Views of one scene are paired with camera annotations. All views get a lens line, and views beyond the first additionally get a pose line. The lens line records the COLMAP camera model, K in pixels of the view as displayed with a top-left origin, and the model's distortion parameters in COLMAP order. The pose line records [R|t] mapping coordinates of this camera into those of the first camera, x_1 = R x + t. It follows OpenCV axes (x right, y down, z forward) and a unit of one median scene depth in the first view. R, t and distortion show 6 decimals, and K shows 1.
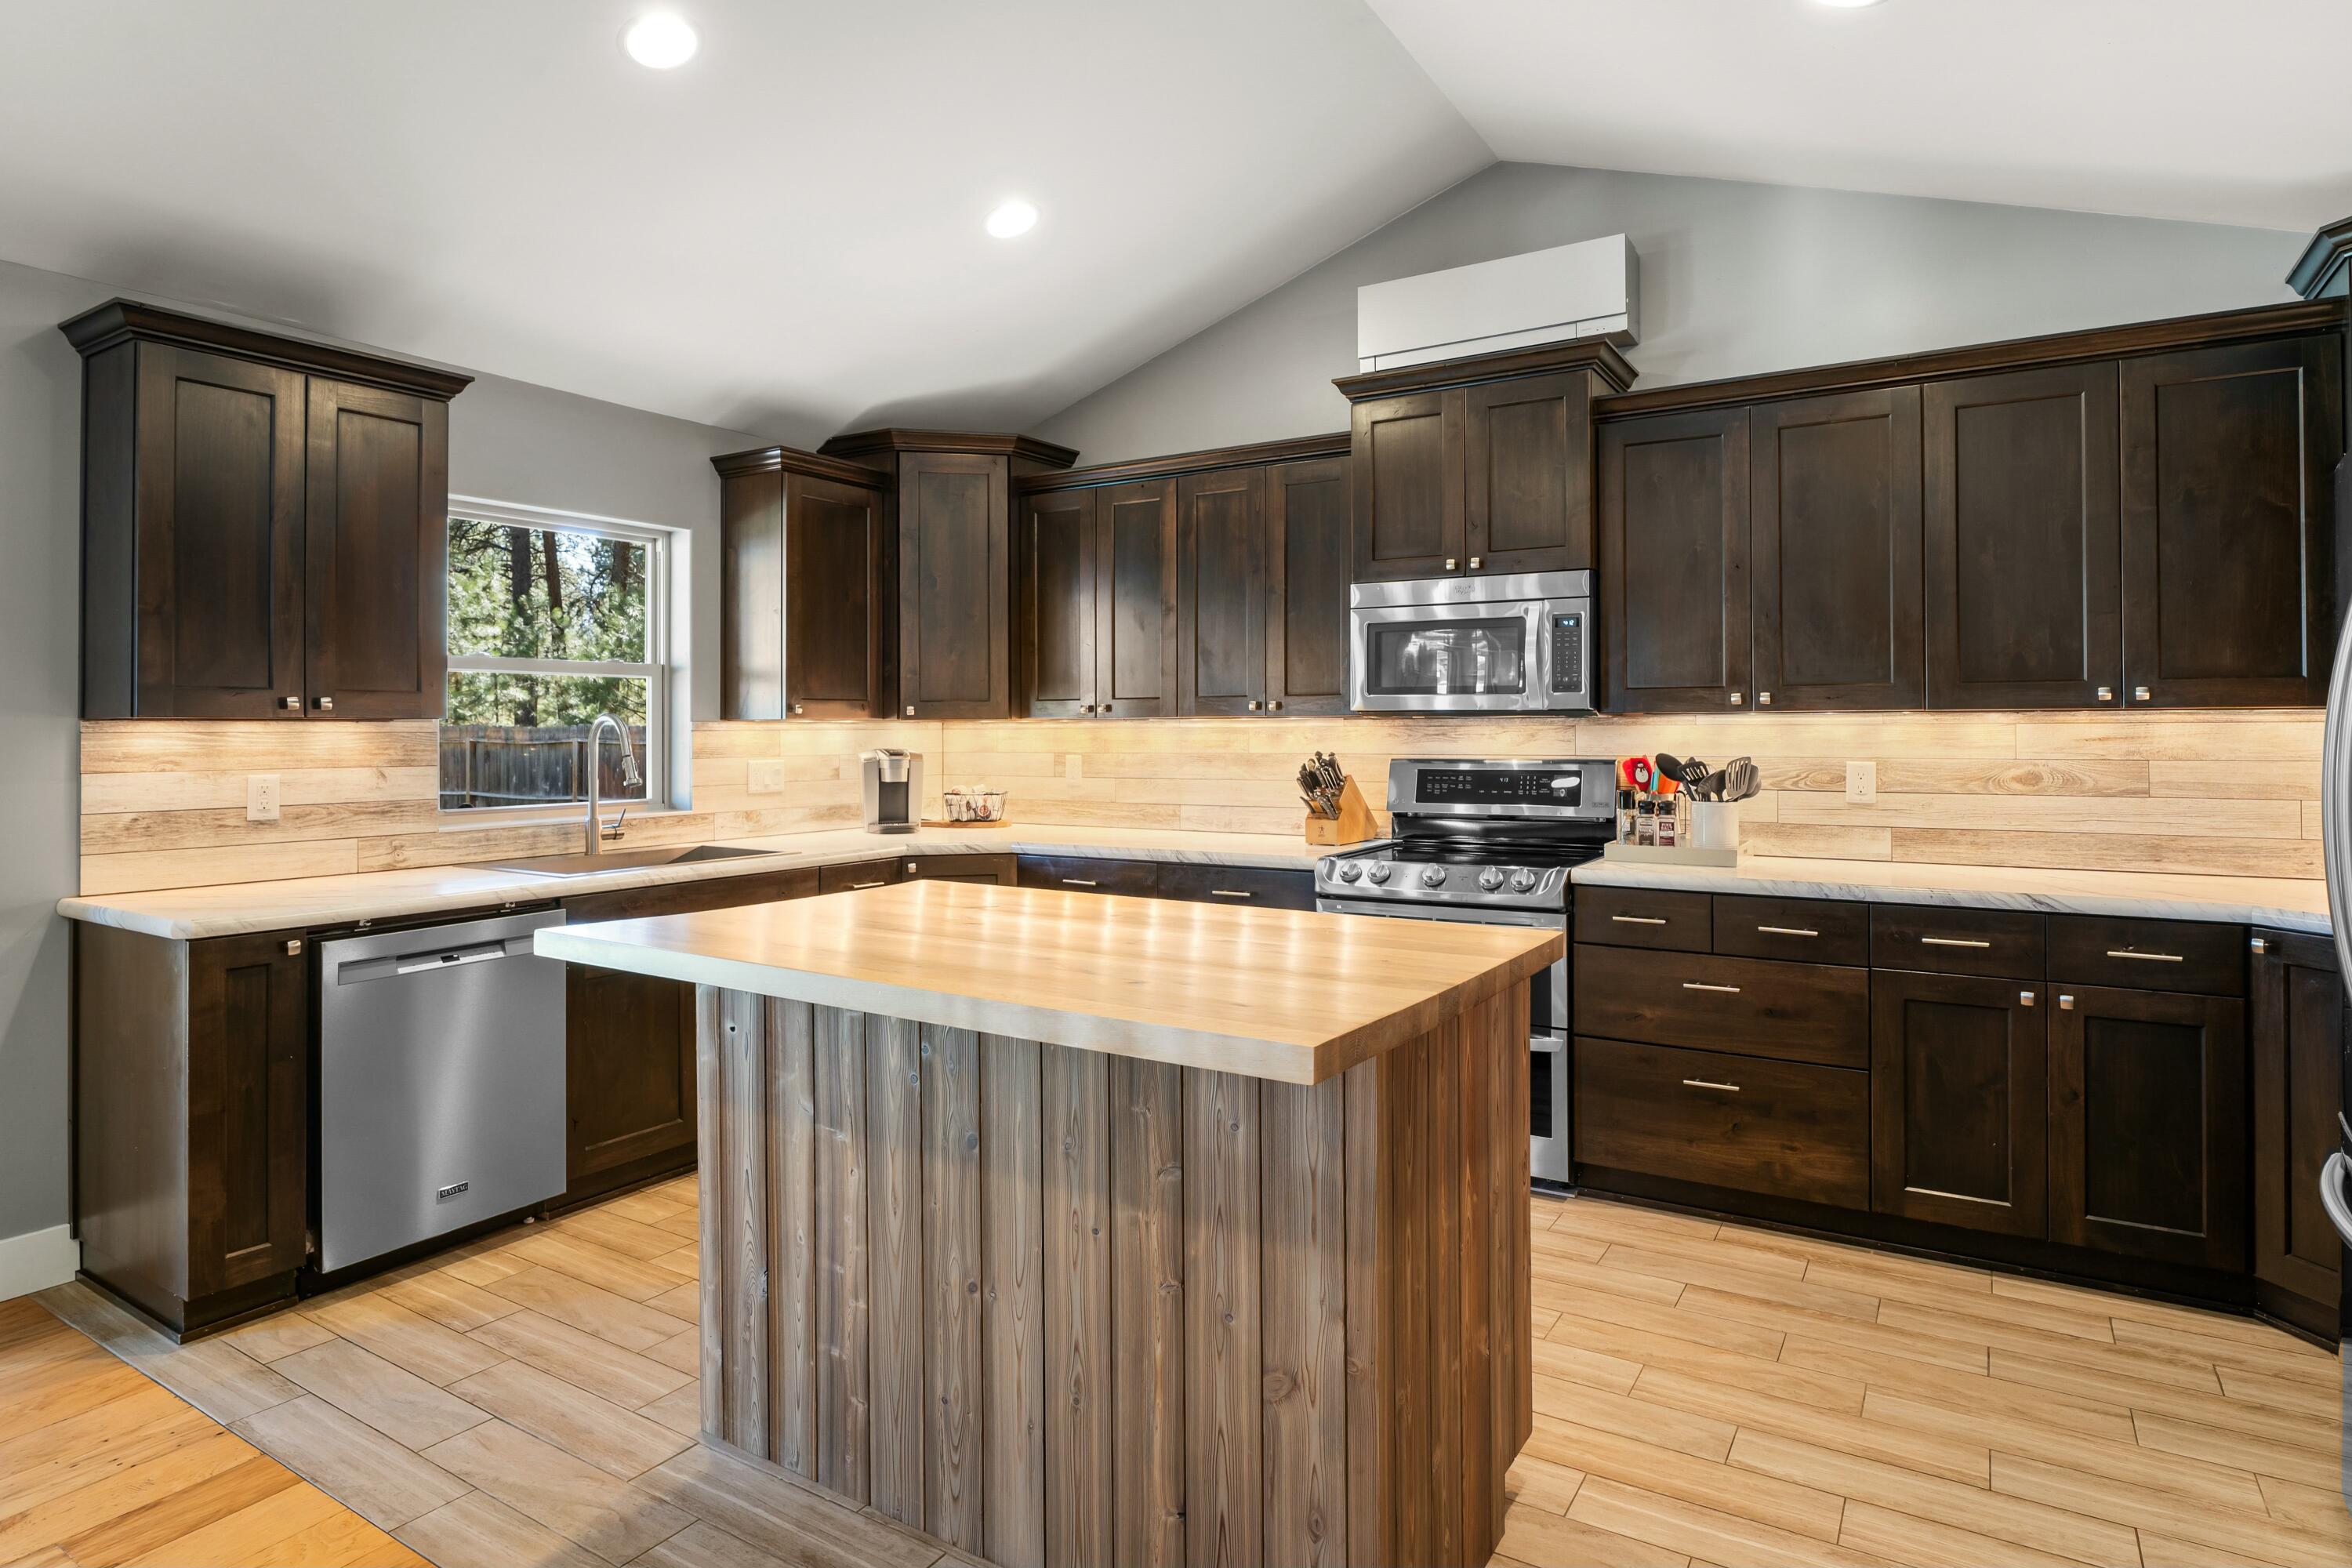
lens RADIAL K [[1301.2, 0, 1175.1], [0, 1301.2, 758.1], [0, 0, 1]] dist [-0.024764, 0.001837]
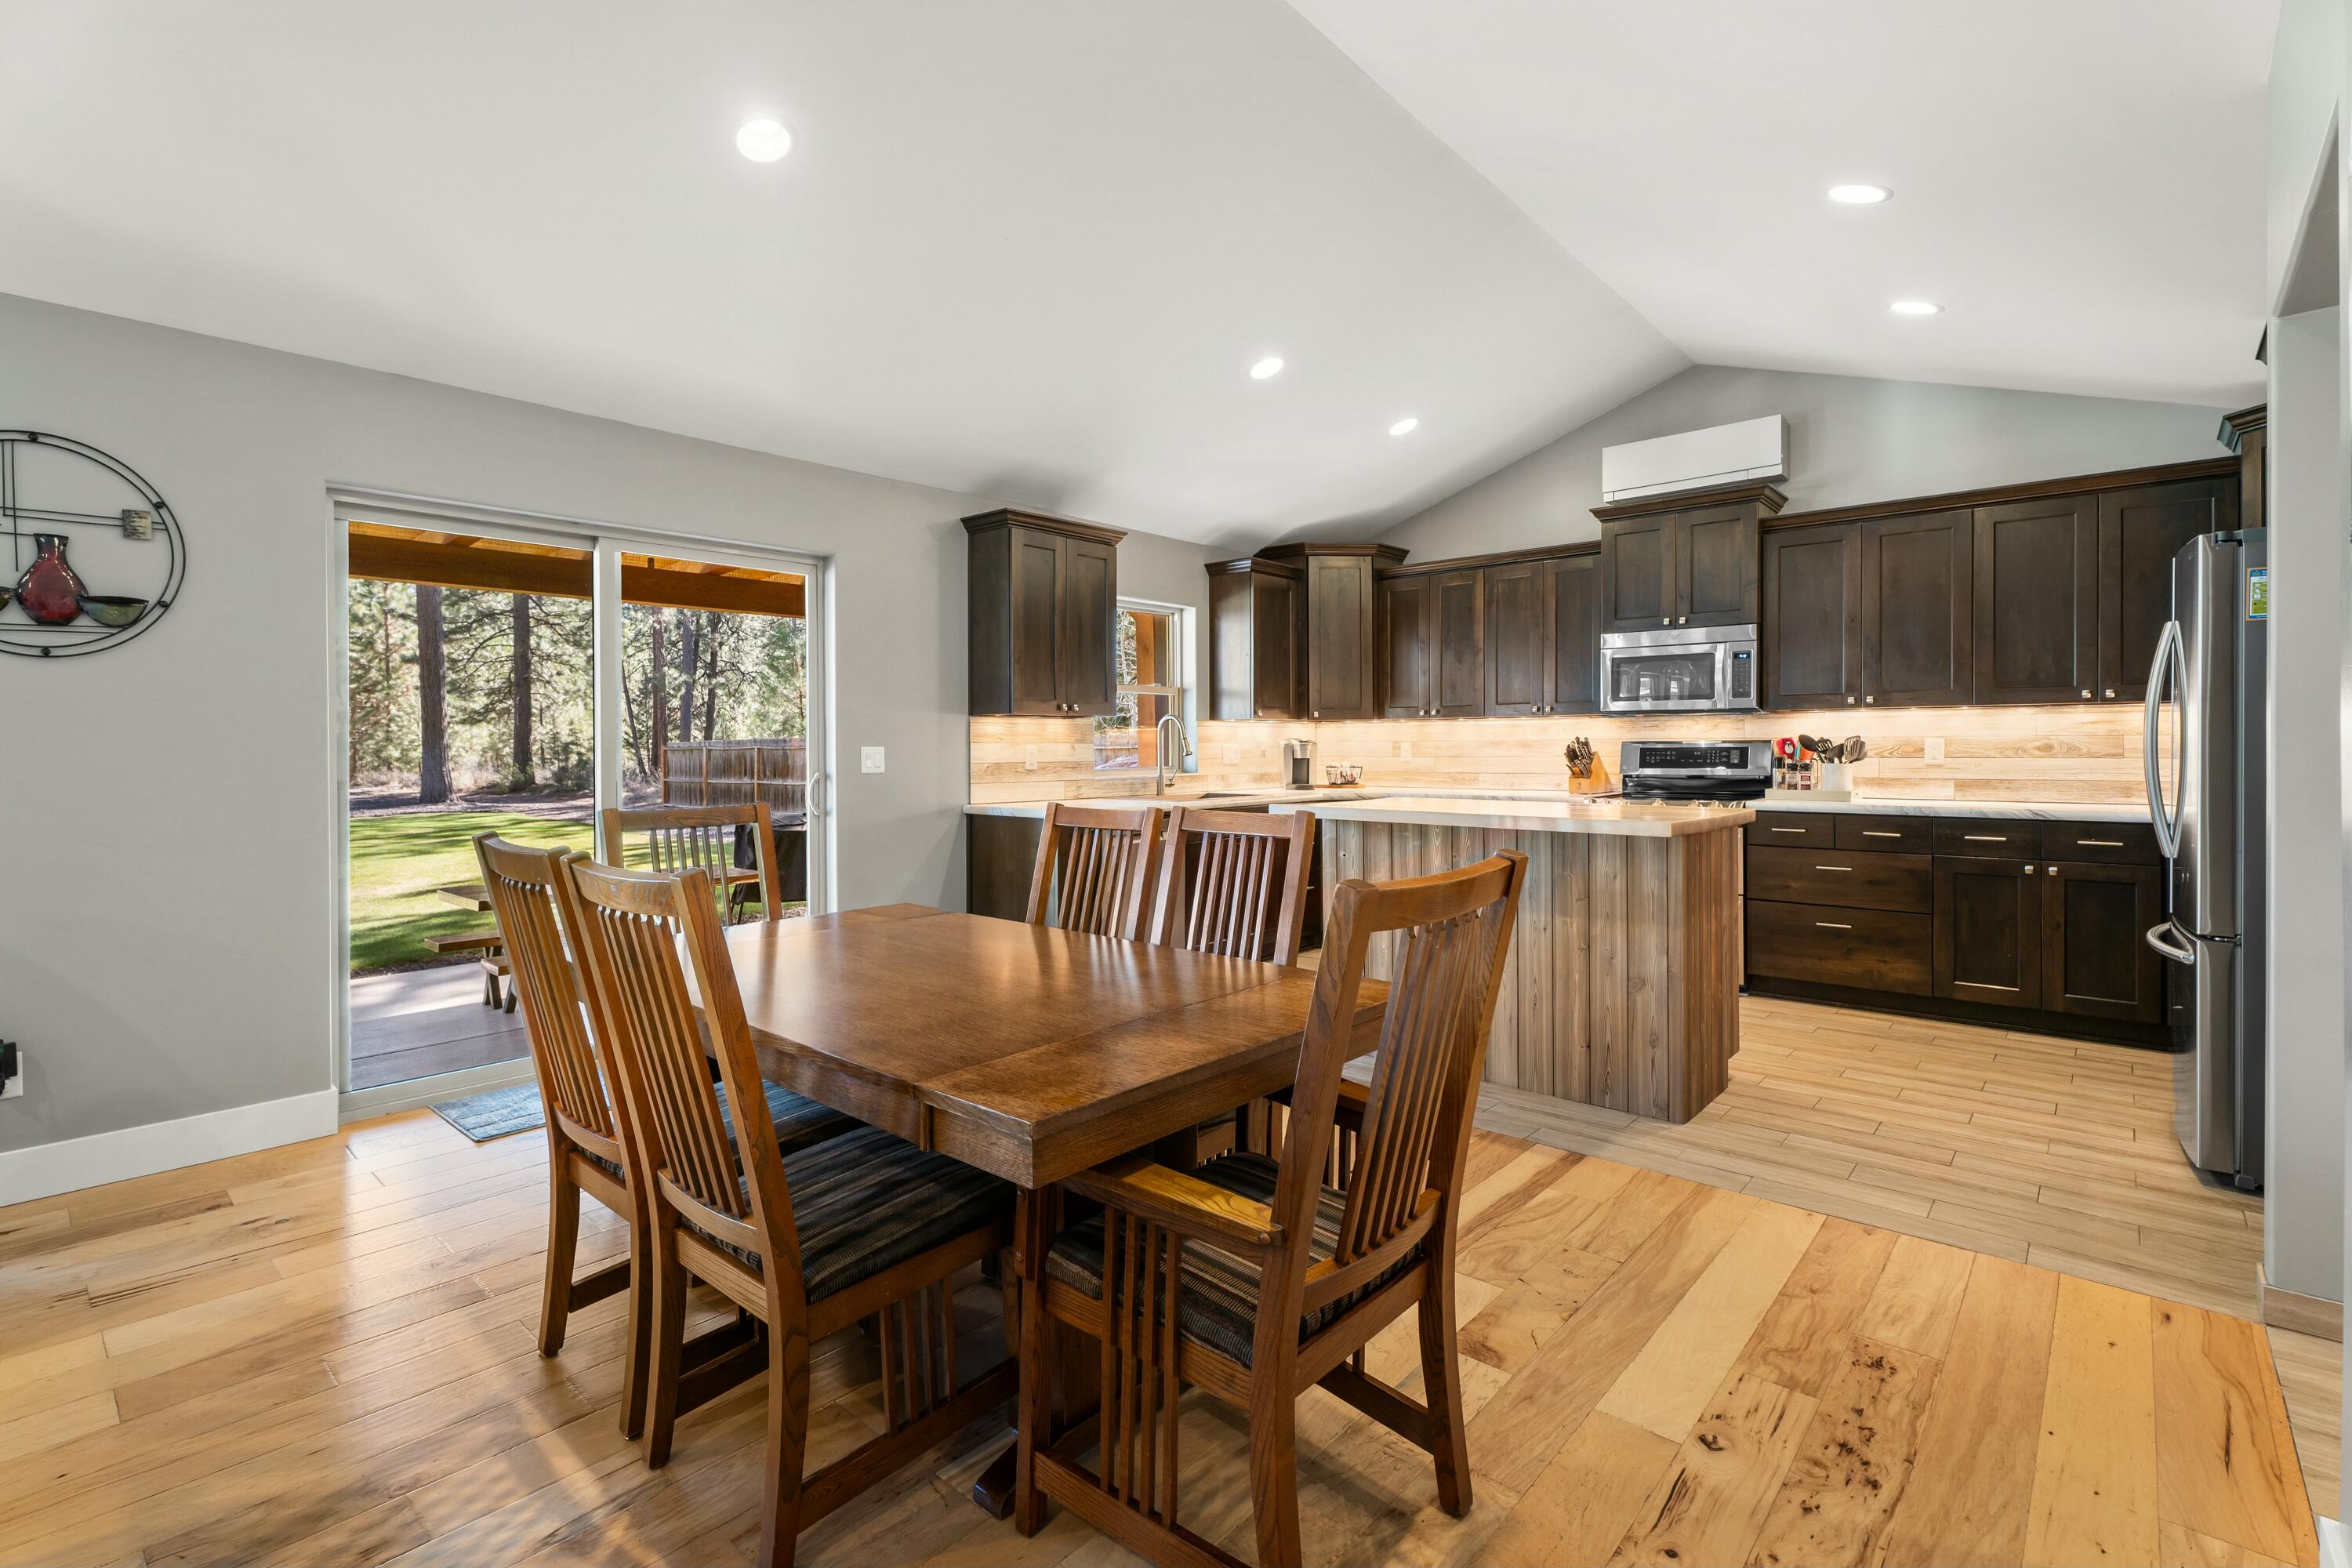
lens RADIAL K [[1079.6, 0, 1218.2], [0, 1079.6, 782.1], [0, 0, 1]] dist [-0.001039, -0.000686]
pose [[0.991527, 0.000530, -0.129901, -0.183978], [0.001311, 0.999900, 0.014084, 0.036797], [0.129895, -0.014135, 0.991427, -0.459704]]
